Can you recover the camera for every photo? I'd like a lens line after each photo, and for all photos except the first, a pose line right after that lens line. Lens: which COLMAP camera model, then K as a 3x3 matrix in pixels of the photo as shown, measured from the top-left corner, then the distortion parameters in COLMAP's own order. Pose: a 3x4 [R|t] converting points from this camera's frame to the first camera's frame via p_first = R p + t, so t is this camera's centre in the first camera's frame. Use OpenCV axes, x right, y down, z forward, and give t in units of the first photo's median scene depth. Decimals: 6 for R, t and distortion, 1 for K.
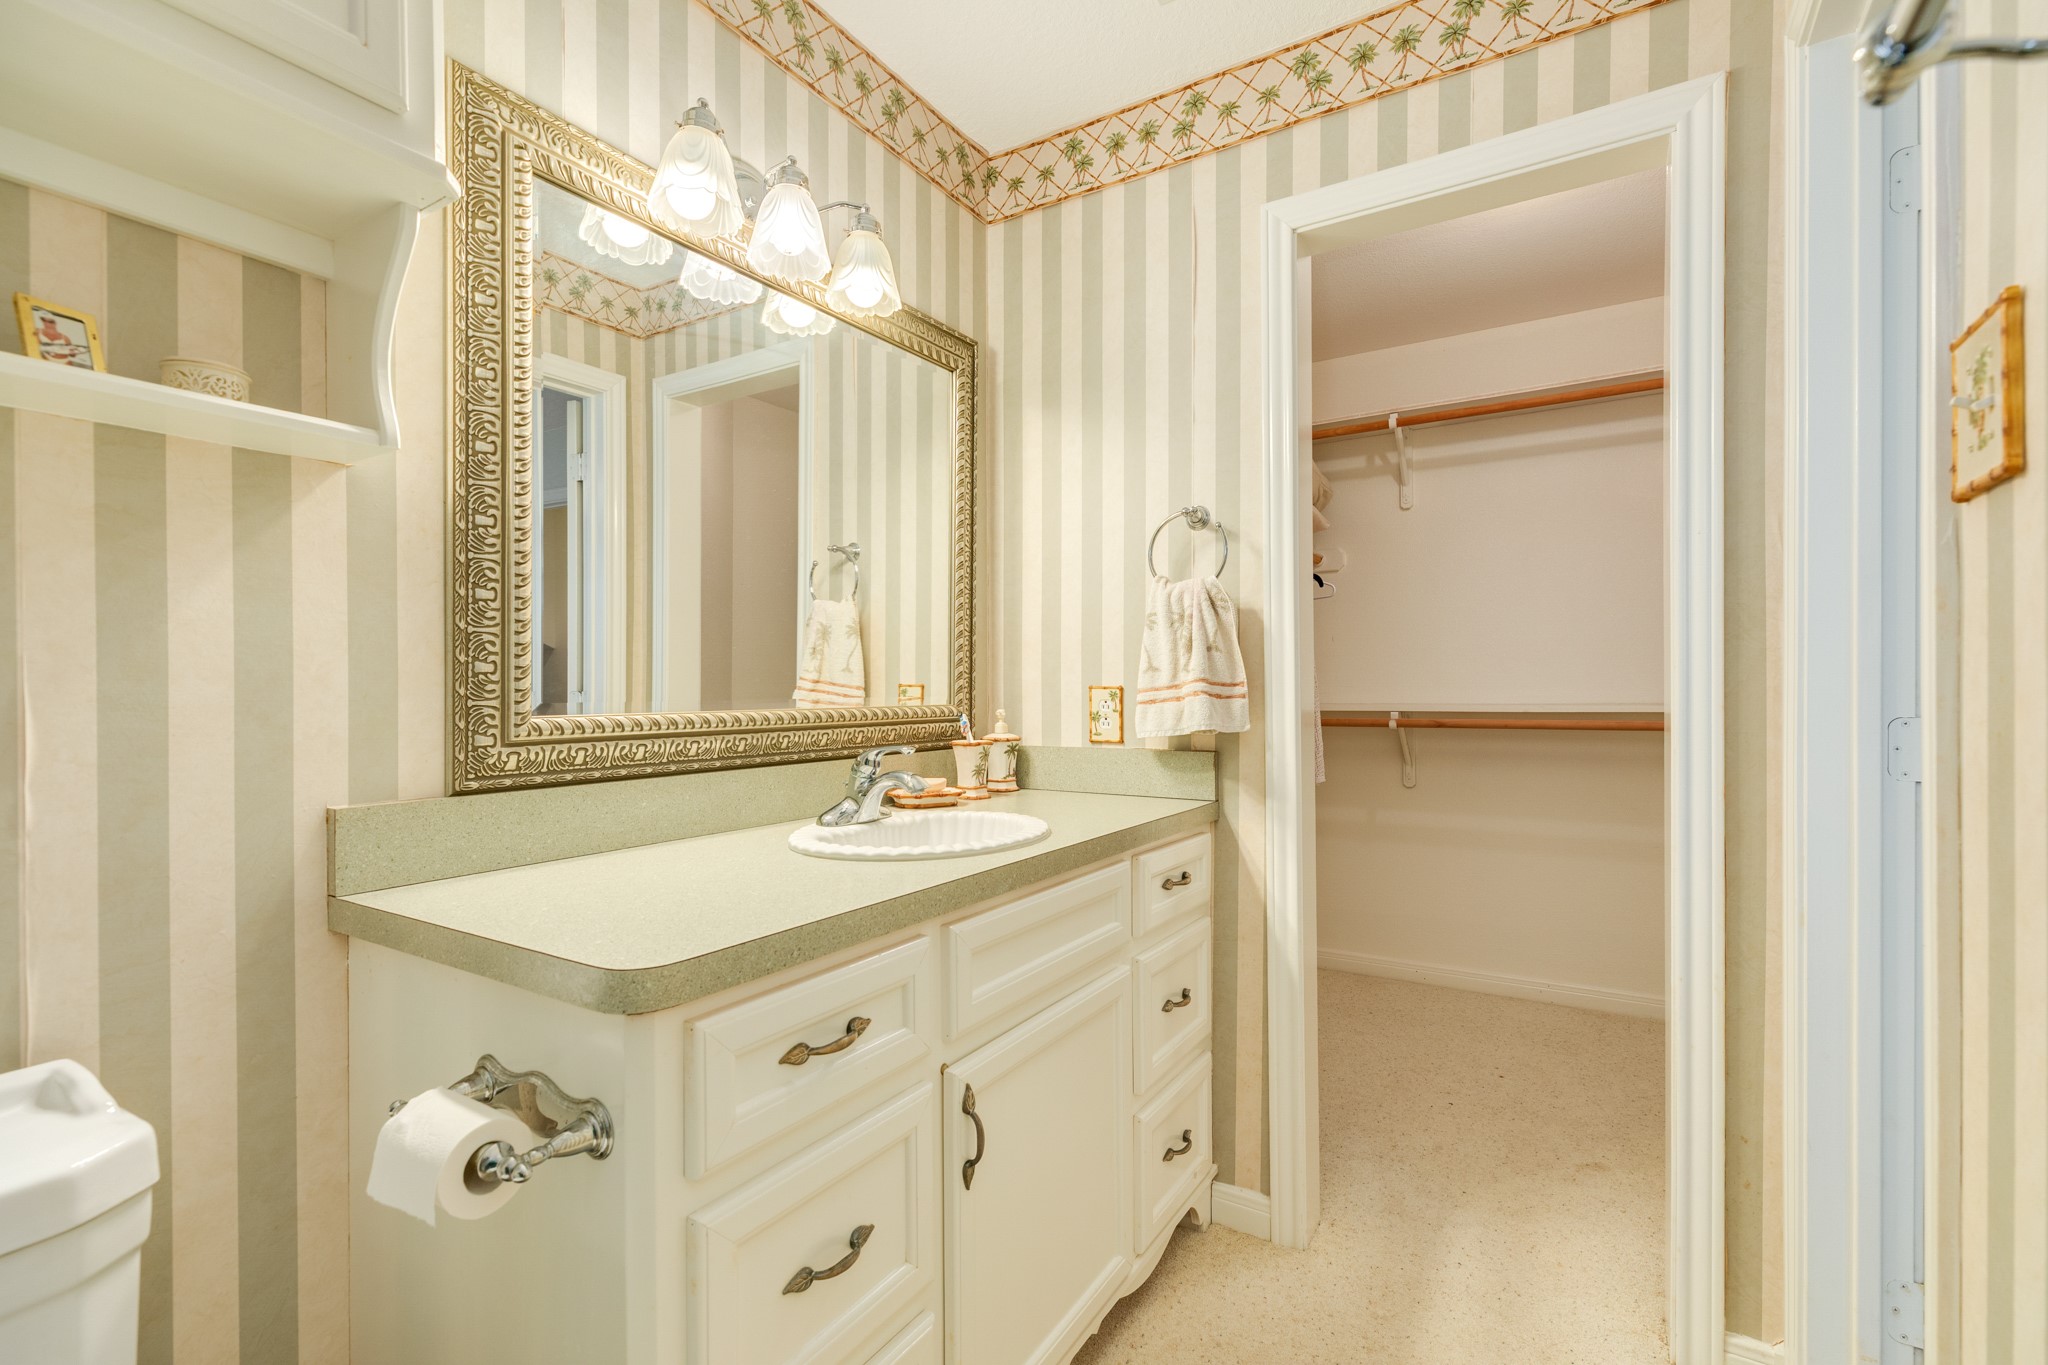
lens RADIAL K [[919.9, 0, 1014.9], [0, 919.9, 683.7], [0, 0, 1]] dist [0.004246, 0.000397]
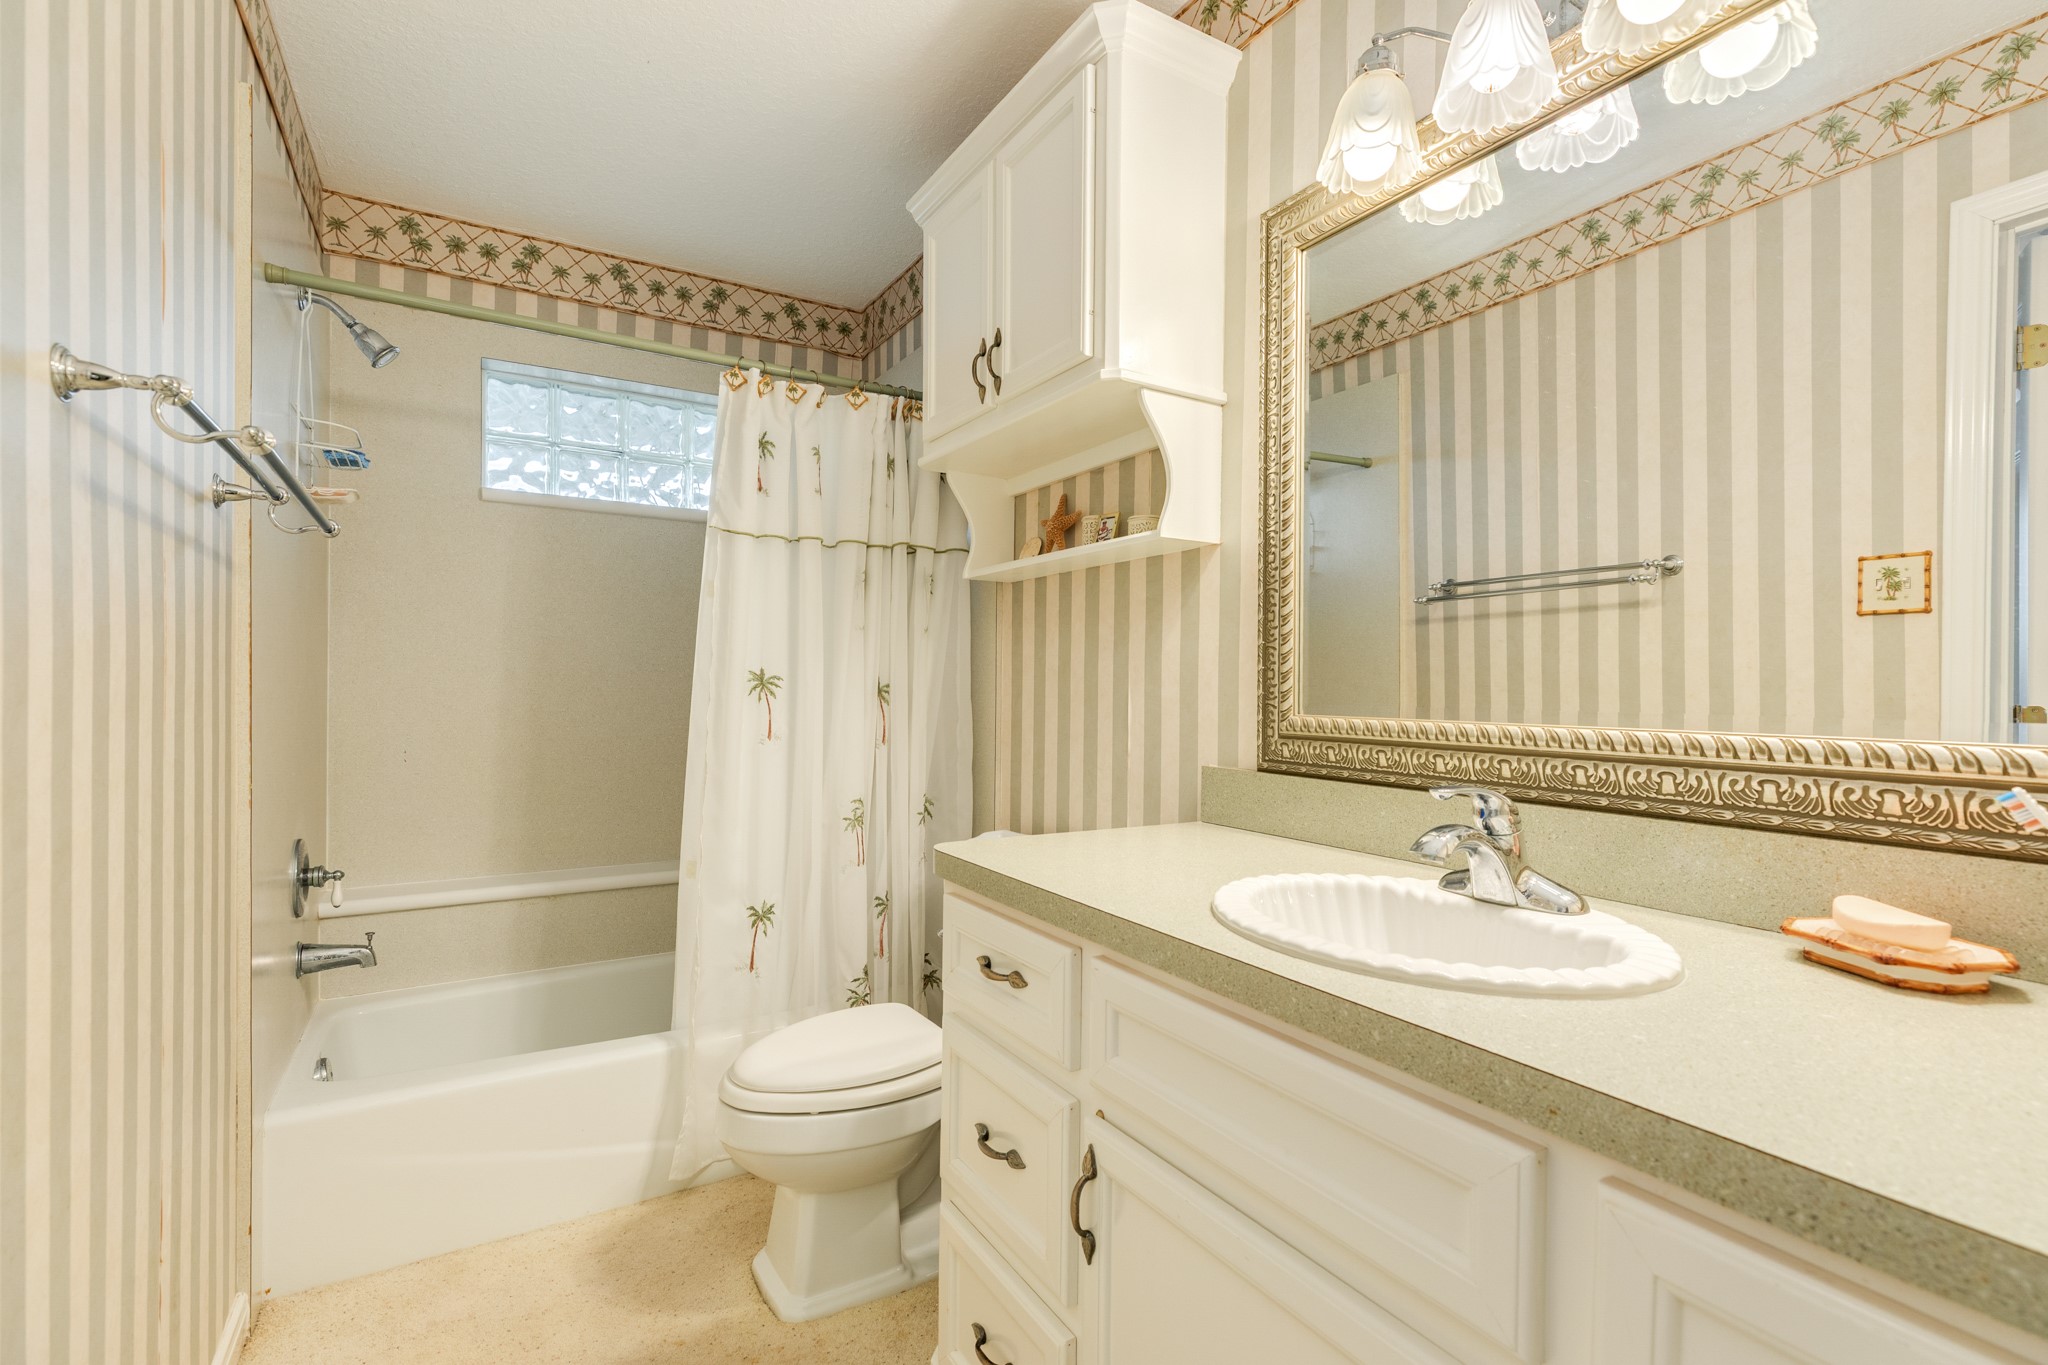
lens RADIAL K [[919.9, 0, 1017.7], [0, 919.9, 688.1], [0, 0, 1]] dist [0.004246, 0.000397]
pose [[-0.464324, -0.008514, -0.885625, 0.511429], [-0.012758, 0.999914, -0.002924, 0.007329], [0.885574, 0.009941, -0.464393, 0.925839]]
